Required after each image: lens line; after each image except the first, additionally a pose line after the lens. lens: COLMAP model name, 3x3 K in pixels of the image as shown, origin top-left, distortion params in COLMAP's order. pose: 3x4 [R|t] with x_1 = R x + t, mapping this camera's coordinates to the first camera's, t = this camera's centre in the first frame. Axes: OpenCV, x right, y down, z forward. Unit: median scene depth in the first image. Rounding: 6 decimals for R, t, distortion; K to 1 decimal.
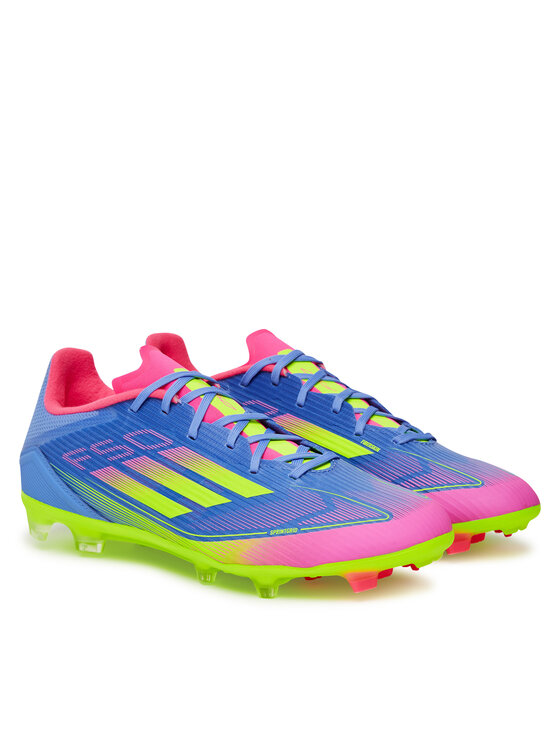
lens RADIAL K [[2190.7, 0, 280.0], [0, 2190.7, 373.0], [0, 0, 1]] dist [-0.000513, 0.020487]
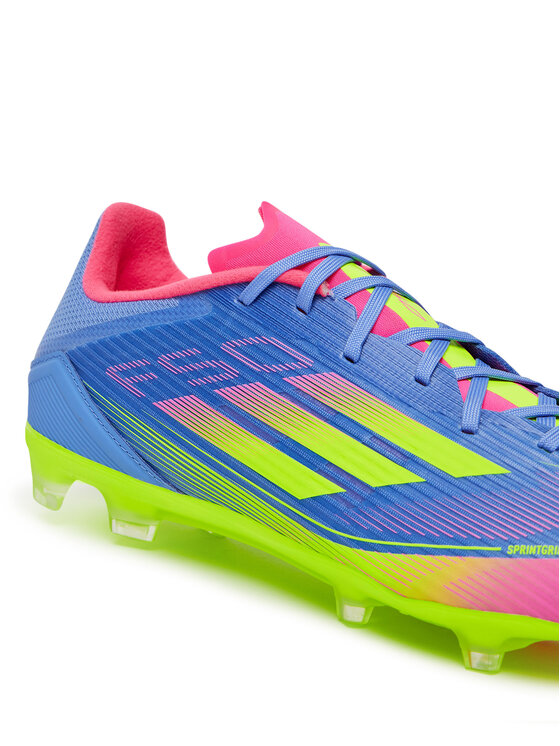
lens RADIAL K [[1284.5, 0, 280.0], [0, 1284.5, 373.0], [0, 0, 1]] dist [-0.023022, -0.052803]
pose [[0.989959, 0.112677, 0.085348, -0.084353], [-0.110961, 0.993520, -0.024606, 0.042701], [-0.087567, 0.014888, 0.996047, 0.668421]]
